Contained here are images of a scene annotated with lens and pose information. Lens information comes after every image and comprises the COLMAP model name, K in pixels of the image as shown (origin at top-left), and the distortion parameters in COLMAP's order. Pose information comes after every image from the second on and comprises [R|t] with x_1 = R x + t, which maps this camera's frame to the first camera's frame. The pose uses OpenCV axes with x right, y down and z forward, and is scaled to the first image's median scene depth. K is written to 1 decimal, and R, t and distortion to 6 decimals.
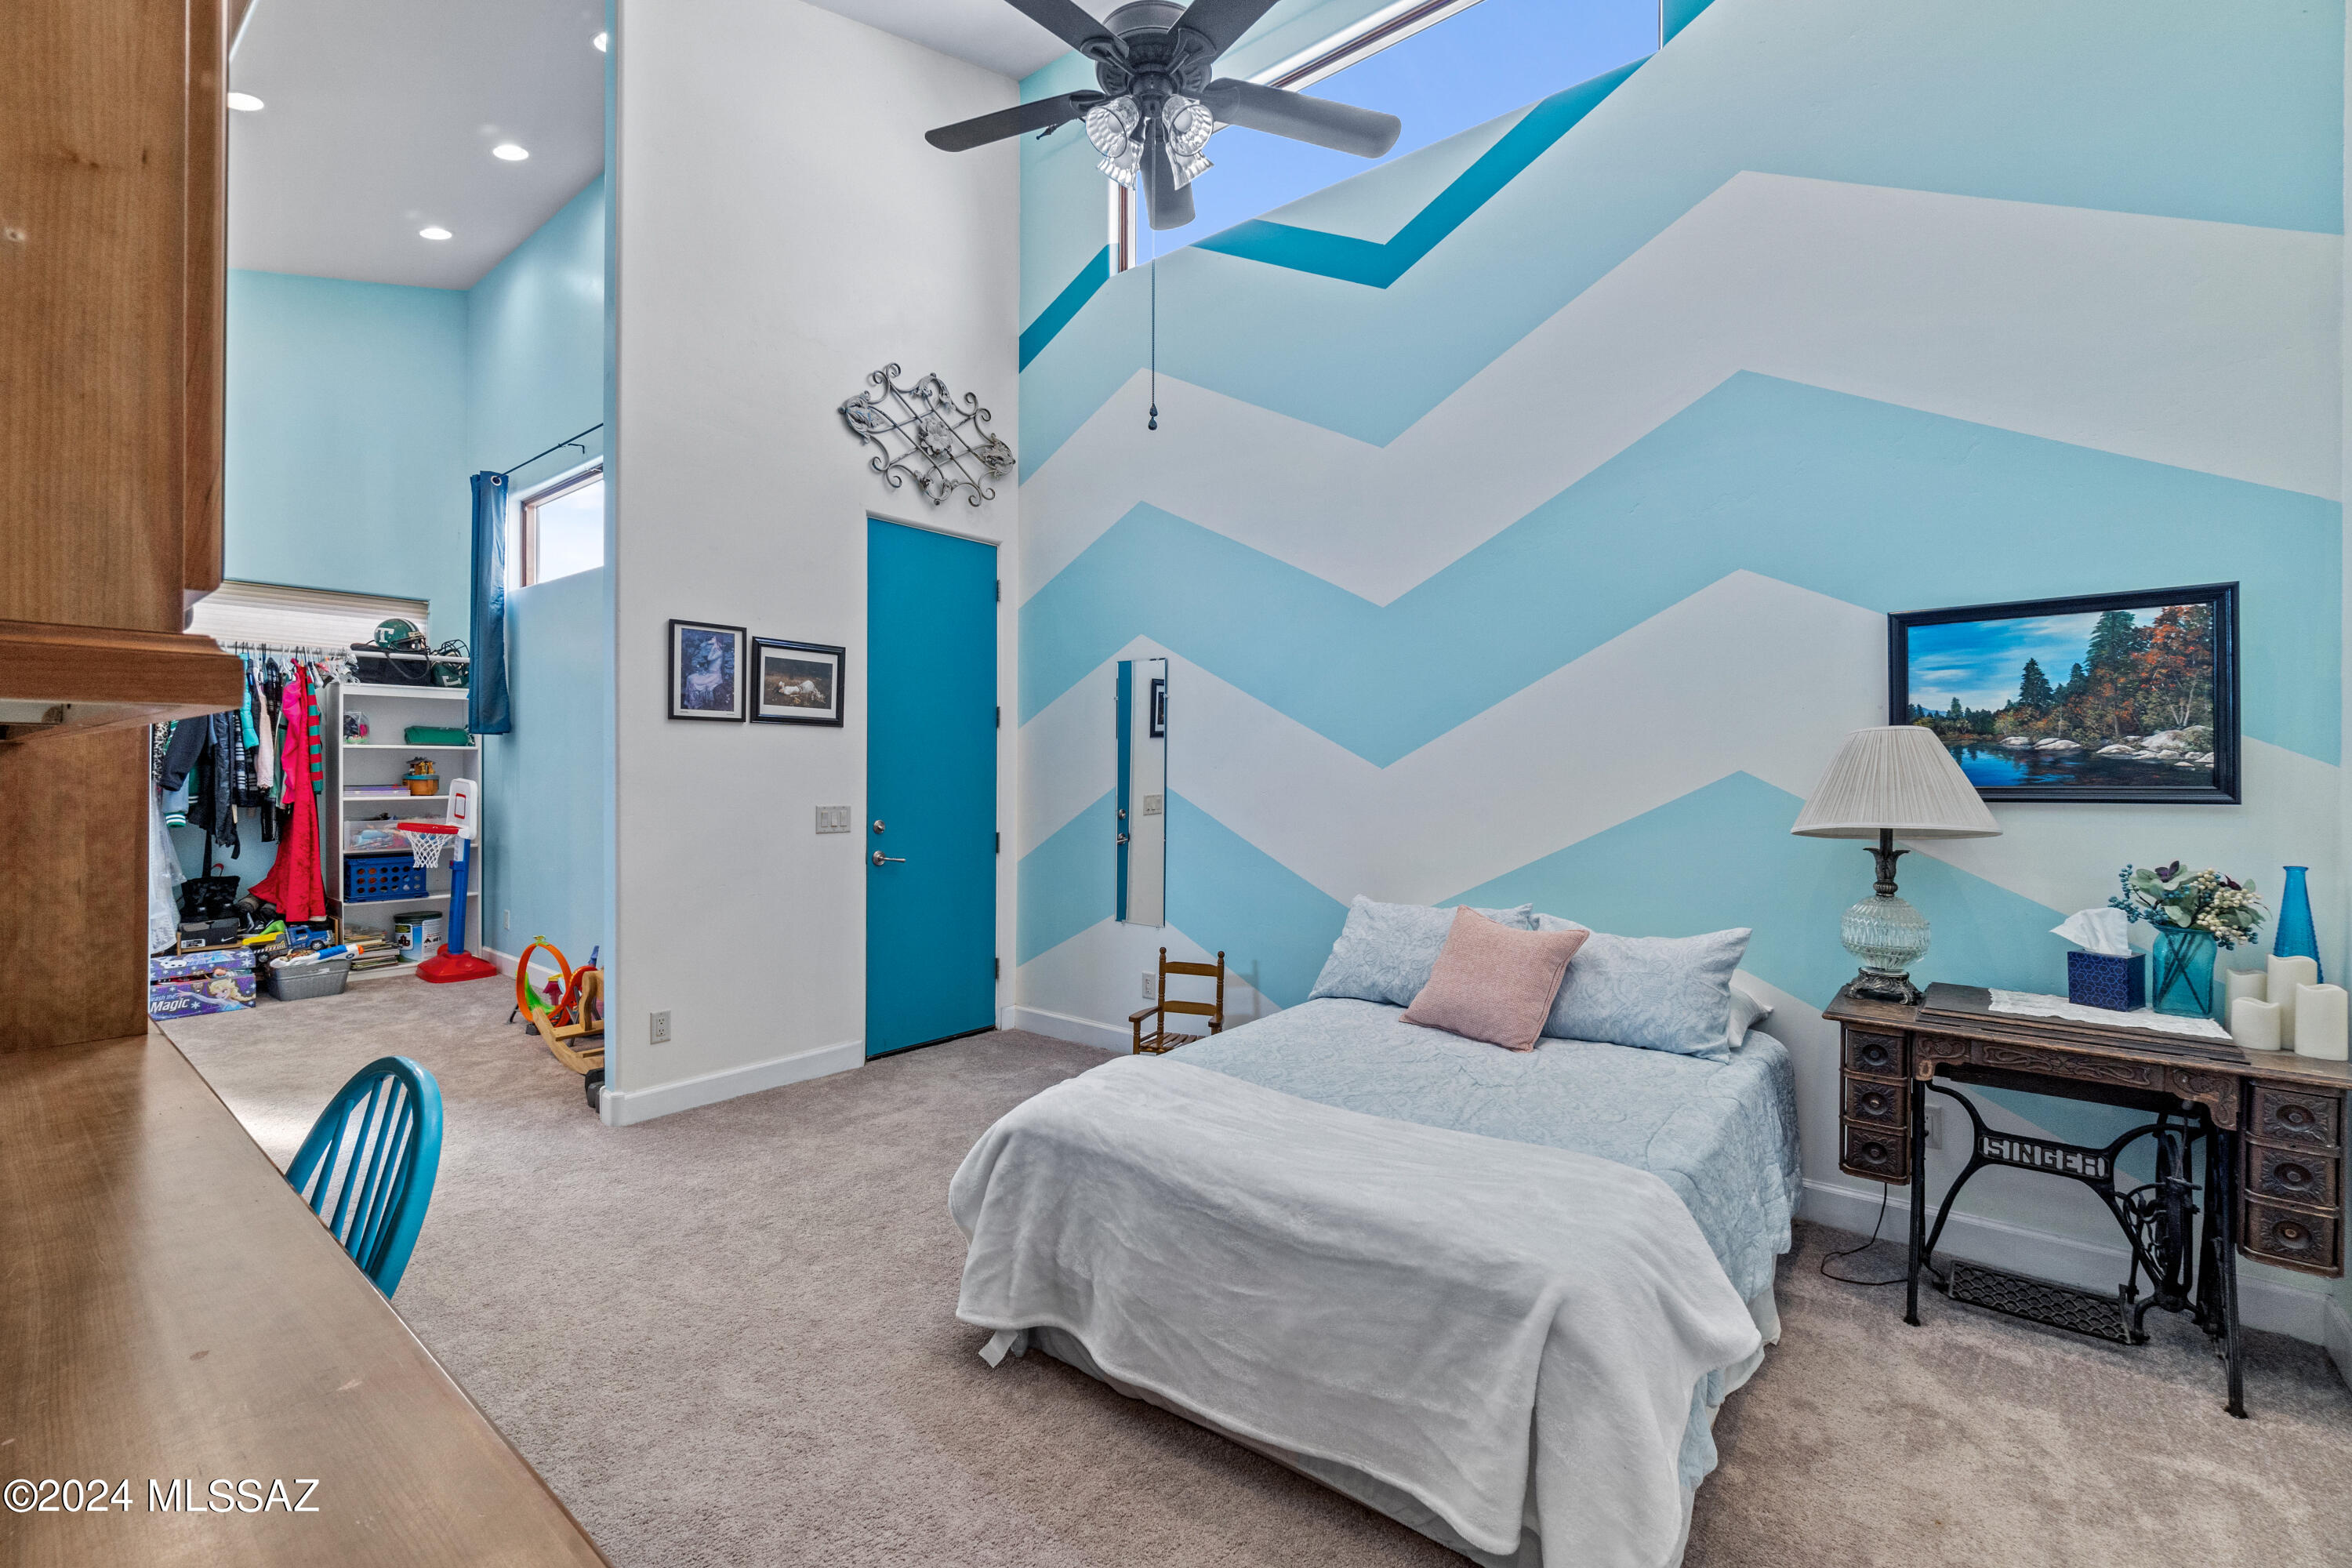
lens RADIAL K [[1016.9, 0, 1132.1], [0, 1016.9, 768.6], [0, 0, 1]] dist [-0.004514, 0.002051]
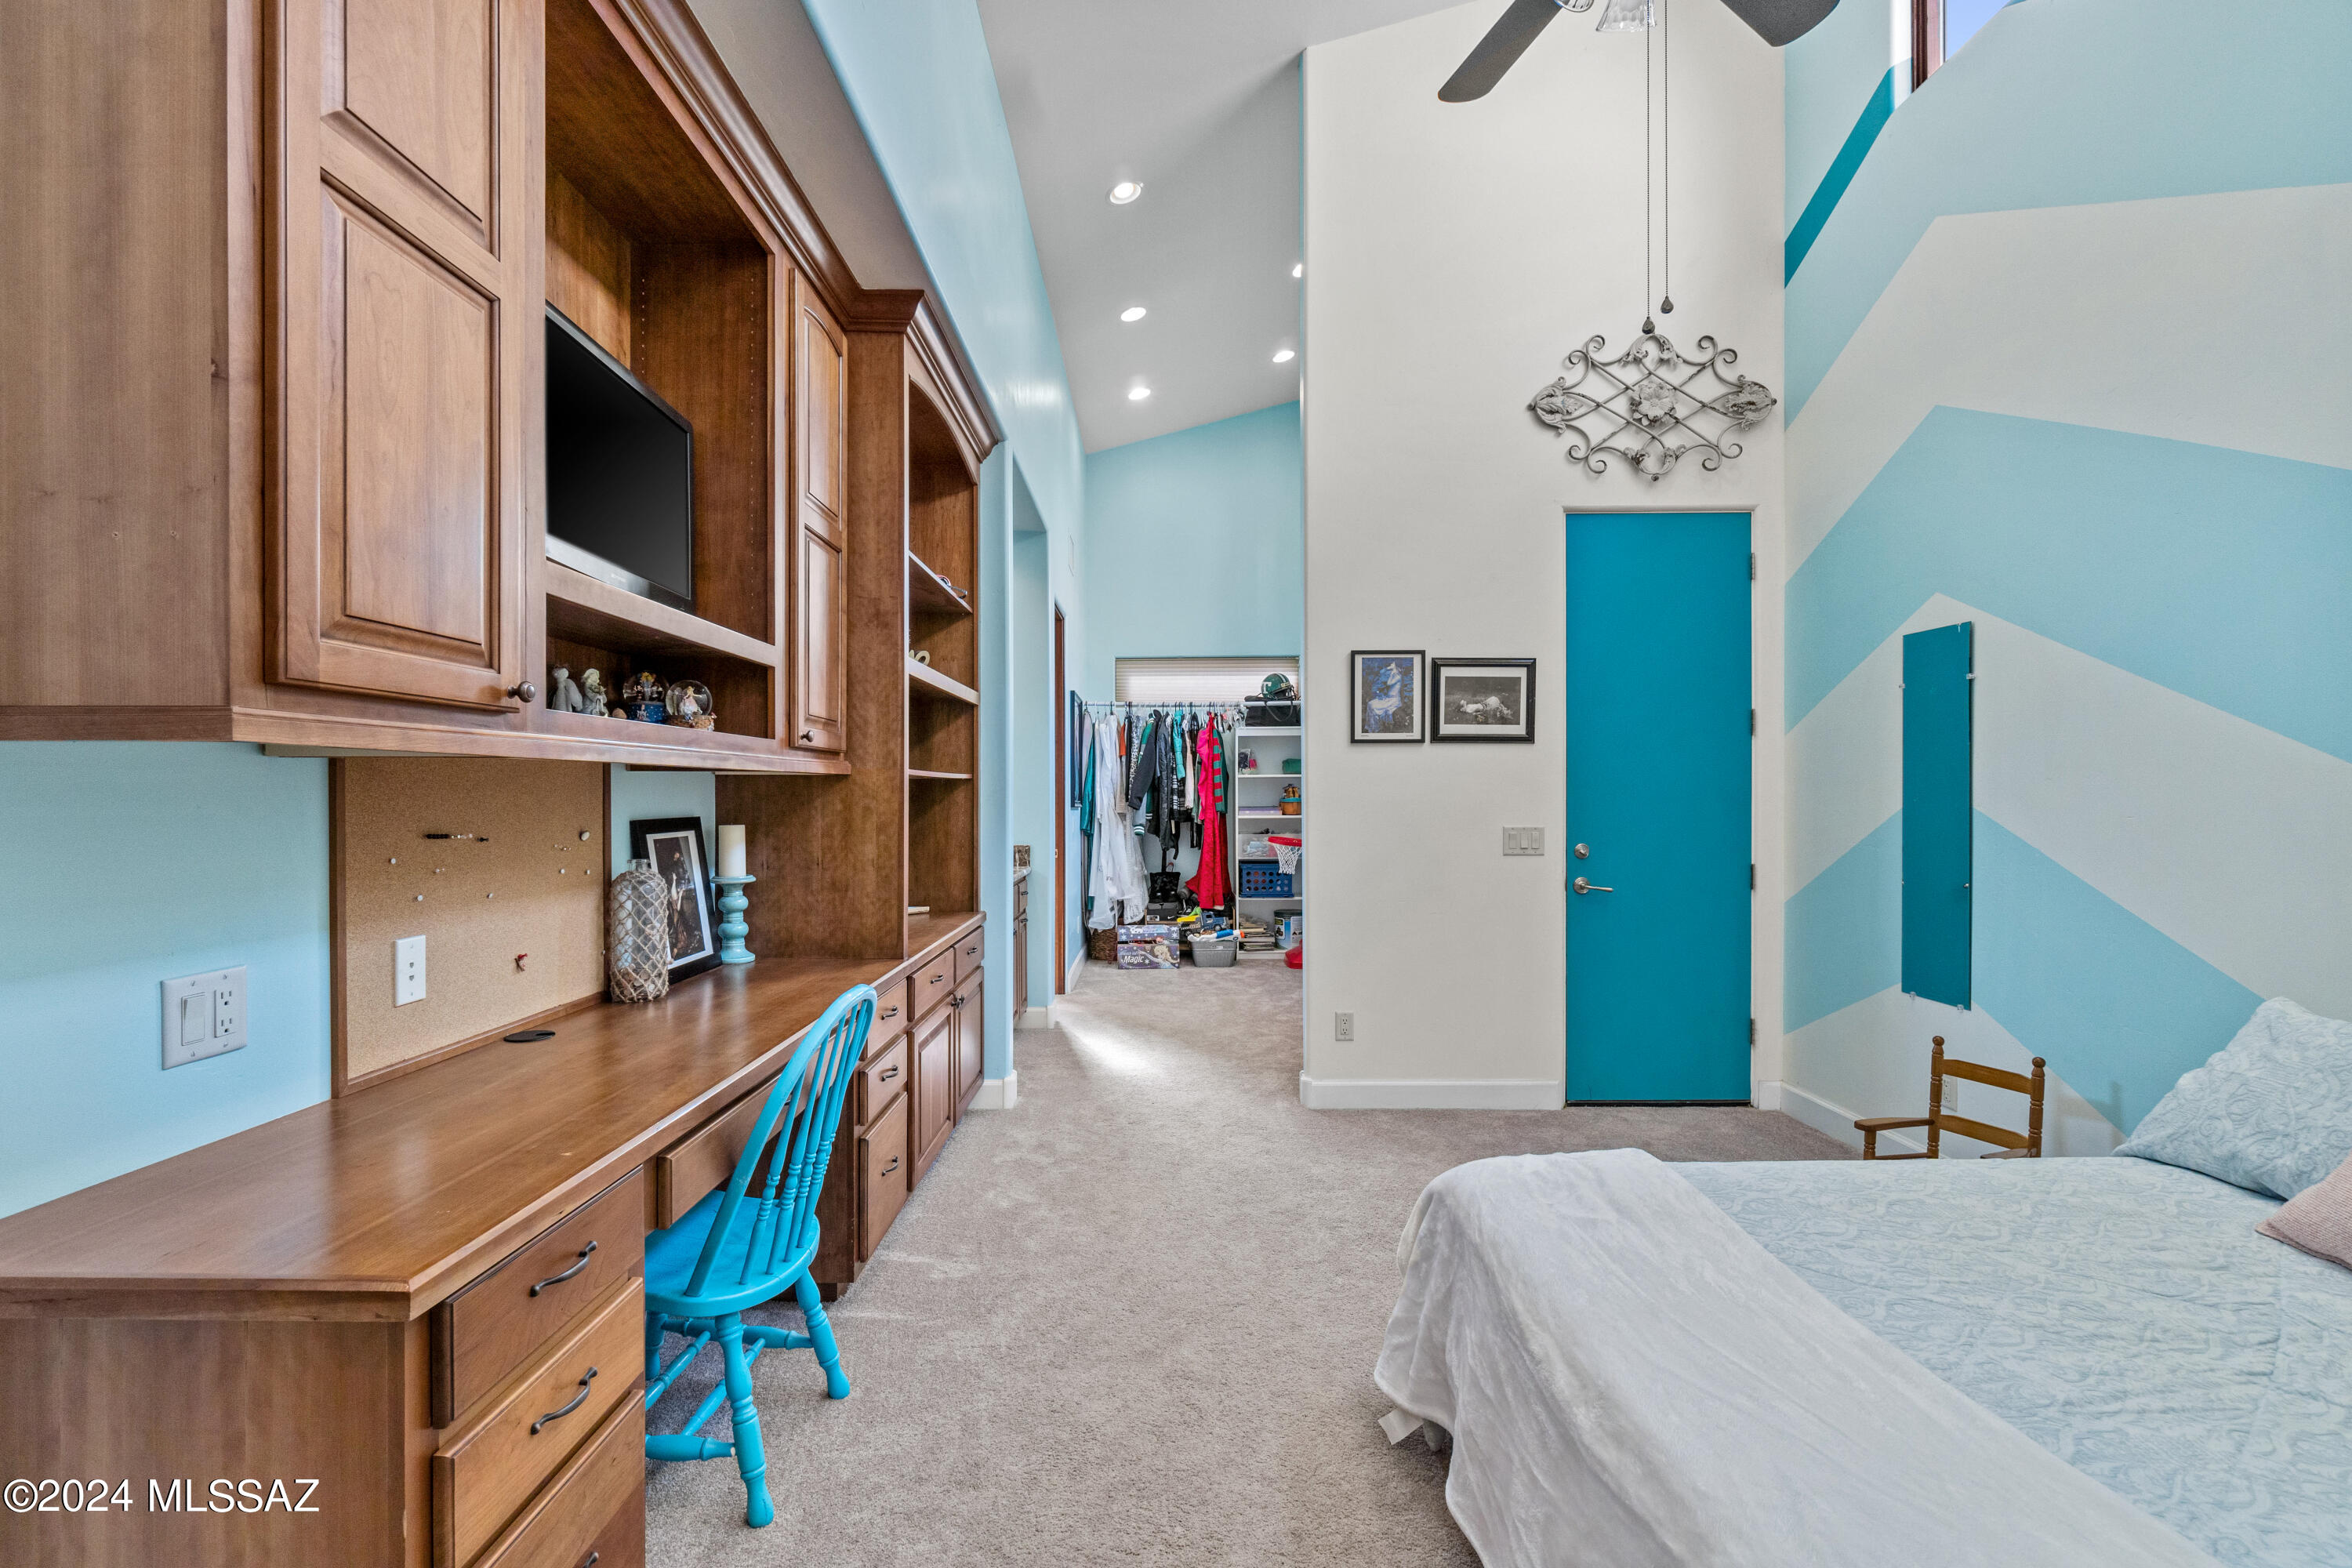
lens RADIAL K [[1016.9, 0, 1167.5], [0, 1016.9, 796.6], [0, 0, 1]] dist [-0.004514, 0.002051]
pose [[0.638065, -0.006151, -0.769958, 0.215618], [0.007356, 0.999971, -0.001892, 0.007327], [0.769947, -0.004457, 0.638092, 0.136390]]
